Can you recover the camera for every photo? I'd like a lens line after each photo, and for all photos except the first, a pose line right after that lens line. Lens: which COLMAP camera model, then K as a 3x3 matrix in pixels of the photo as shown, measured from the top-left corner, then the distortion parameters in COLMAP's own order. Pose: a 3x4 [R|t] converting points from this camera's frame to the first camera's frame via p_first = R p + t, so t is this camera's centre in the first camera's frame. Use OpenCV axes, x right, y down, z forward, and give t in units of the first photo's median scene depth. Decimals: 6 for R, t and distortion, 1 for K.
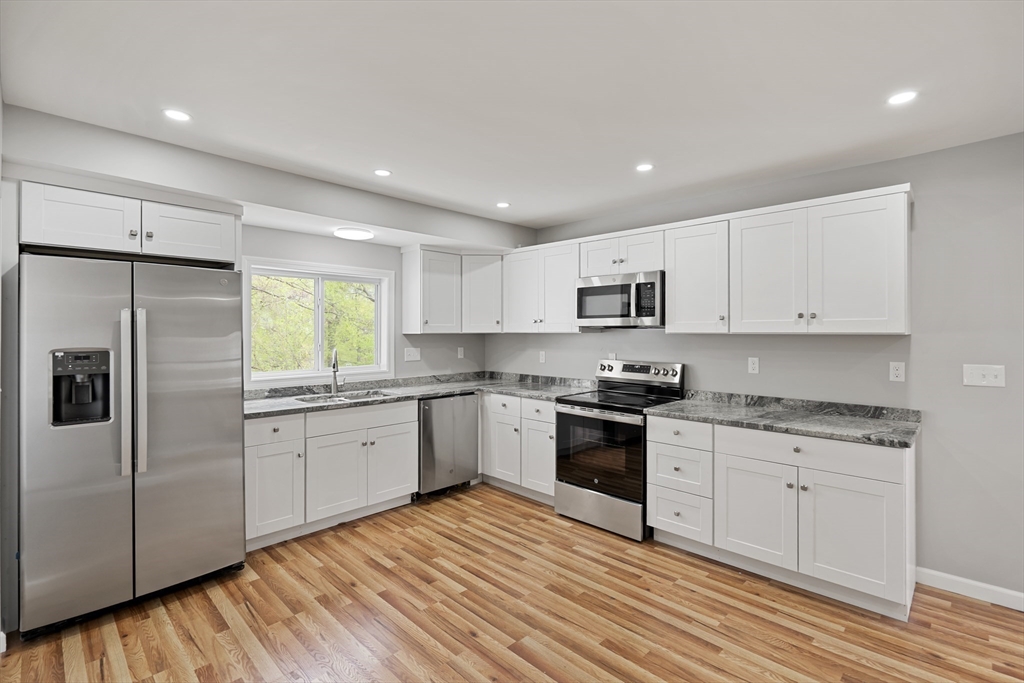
lens RADIAL K [[475.5, 0, 515.5], [0, 475.5, 326.0], [0, 0, 1]] dist [-0.004055, 0.001369]
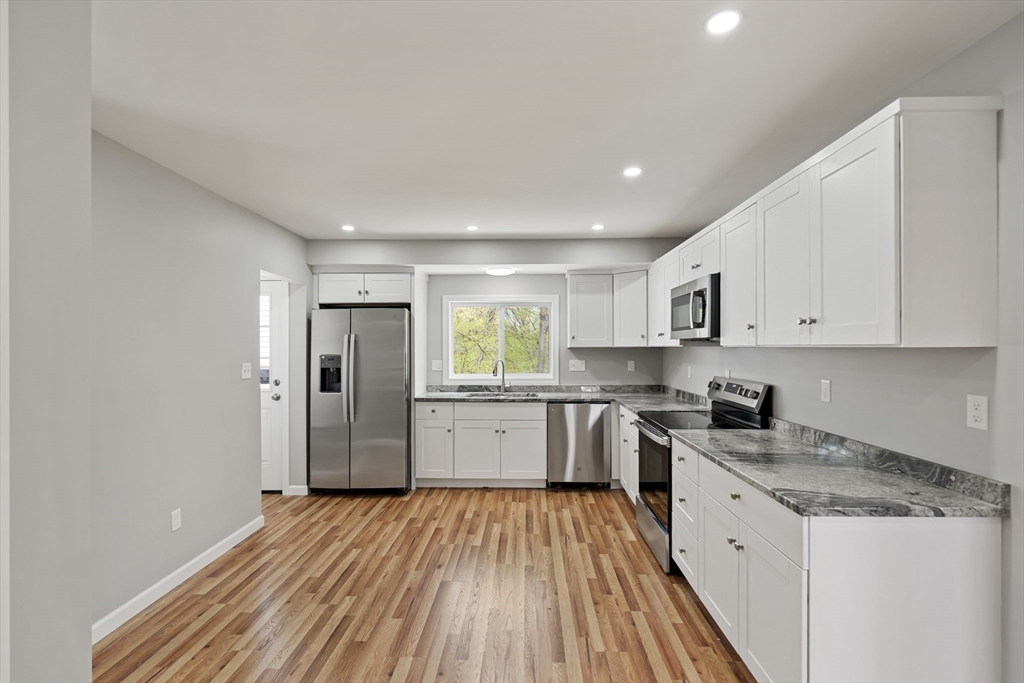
lens RADIAL K [[468.1, 0, 514.4], [0, 468.1, 343.3], [0, 0, 1]] dist [-0.004267, 0.001230]
pose [[0.673824, -0.007513, -0.738854, 0.733552], [0.011439, 0.999935, 0.000264, 0.005754], [0.738803, -0.008629, 0.673866, 0.177714]]
